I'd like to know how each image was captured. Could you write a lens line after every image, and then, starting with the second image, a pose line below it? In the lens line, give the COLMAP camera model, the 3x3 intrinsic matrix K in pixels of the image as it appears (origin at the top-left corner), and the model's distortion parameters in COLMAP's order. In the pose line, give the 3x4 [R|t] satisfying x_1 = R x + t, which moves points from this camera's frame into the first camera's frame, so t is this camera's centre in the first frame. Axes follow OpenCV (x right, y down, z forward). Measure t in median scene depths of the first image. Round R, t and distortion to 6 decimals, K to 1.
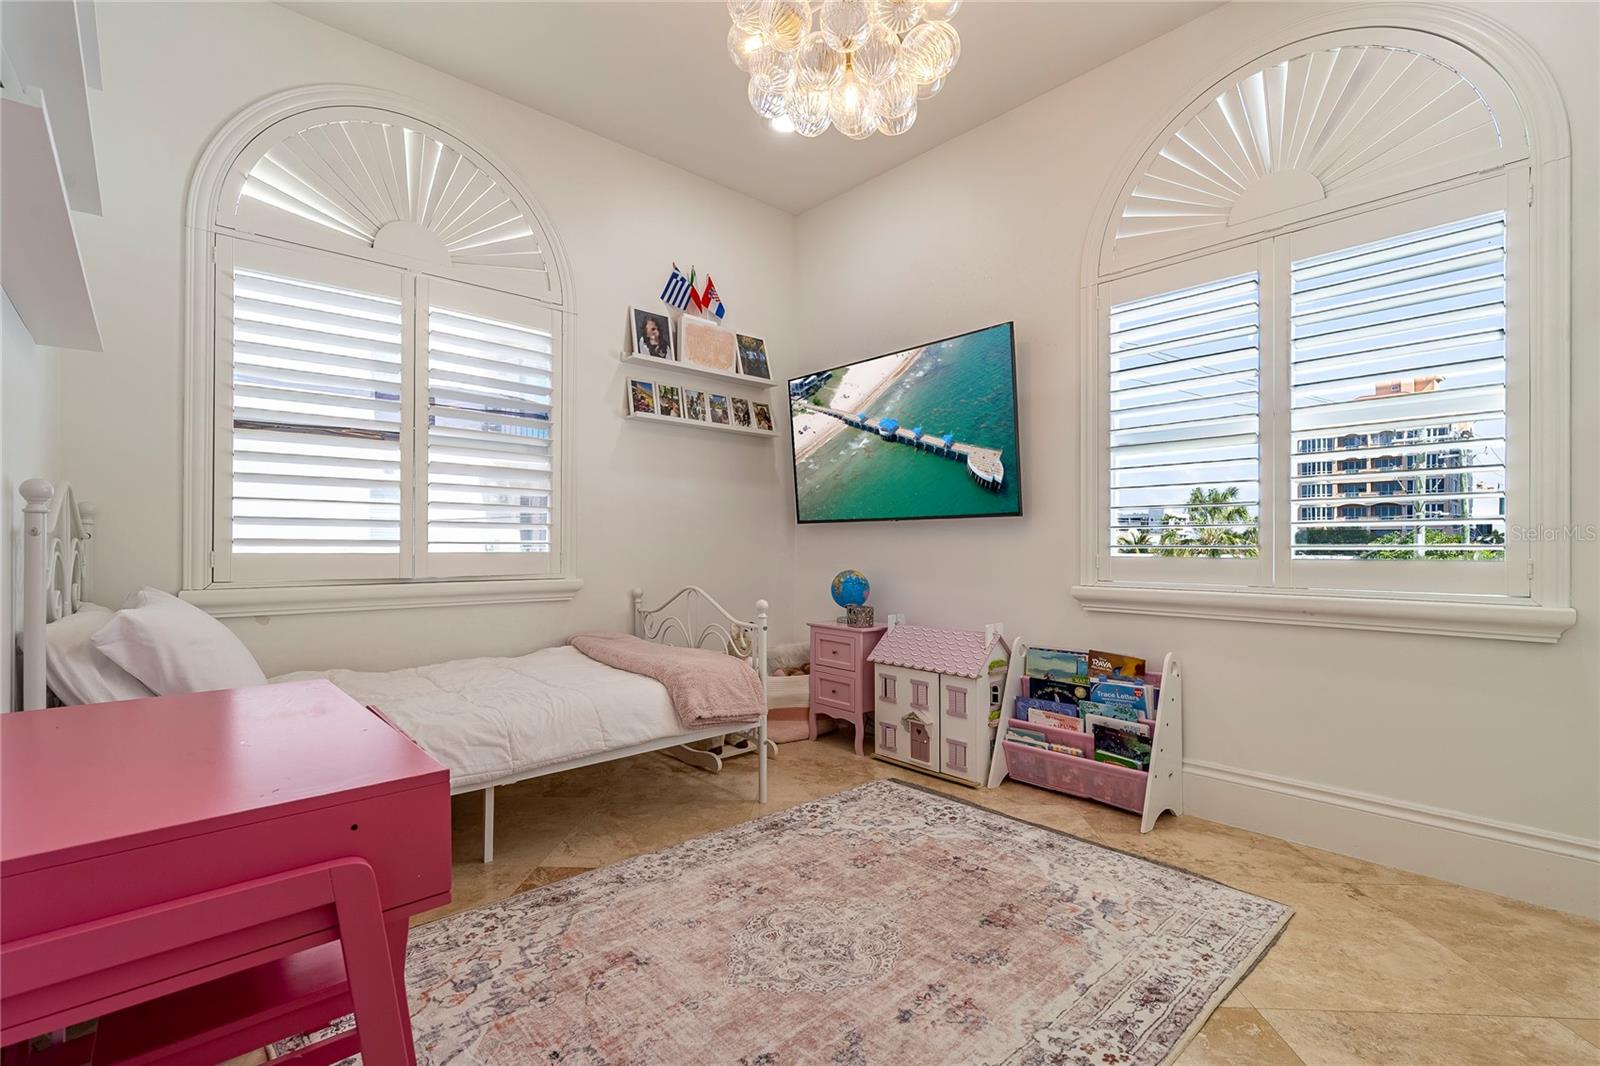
lens RADIAL K [[717.5, 0, 805.3], [0, 717.5, 544.8], [0, 0, 1]] dist [-0.002433, -0.000280]
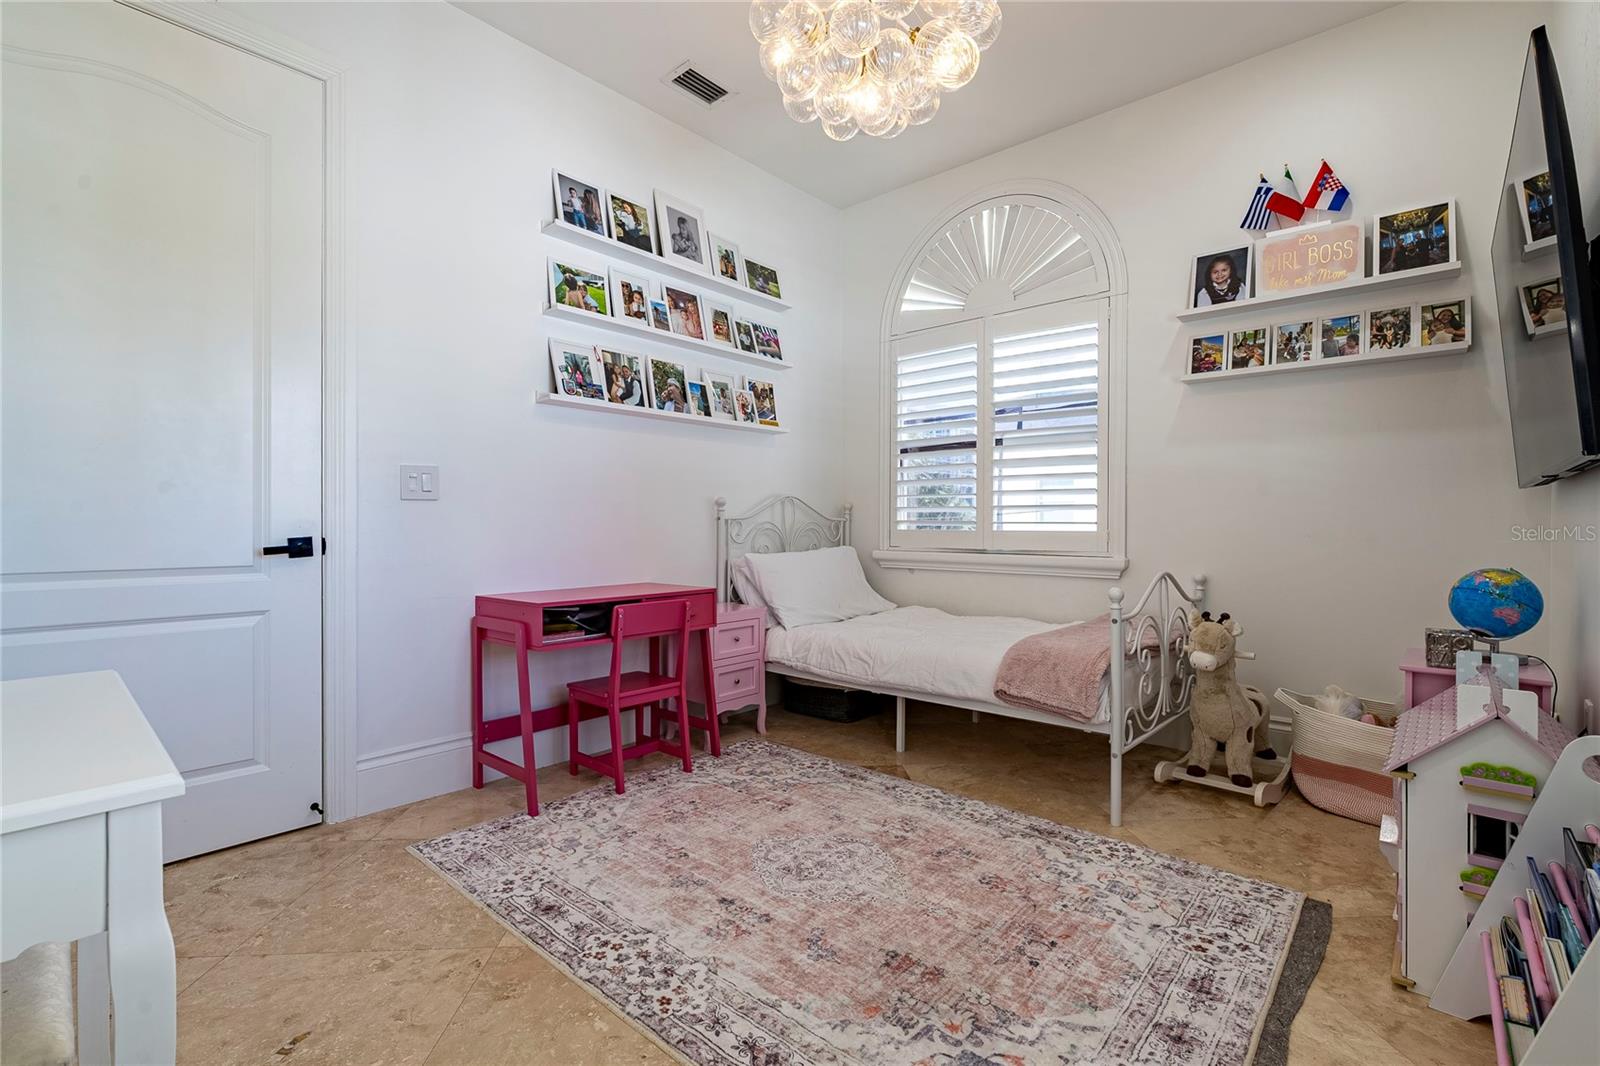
lens RADIAL K [[717.5, 0, 805.2], [0, 717.5, 523.8], [0, 0, 1]] dist [-0.002433, -0.000280]
pose [[0.113320, -0.003540, -0.993552, 0.780456], [-0.001648, 0.999992, -0.003751, 0.004710], [0.993557, 0.002063, 0.113314, 0.559459]]
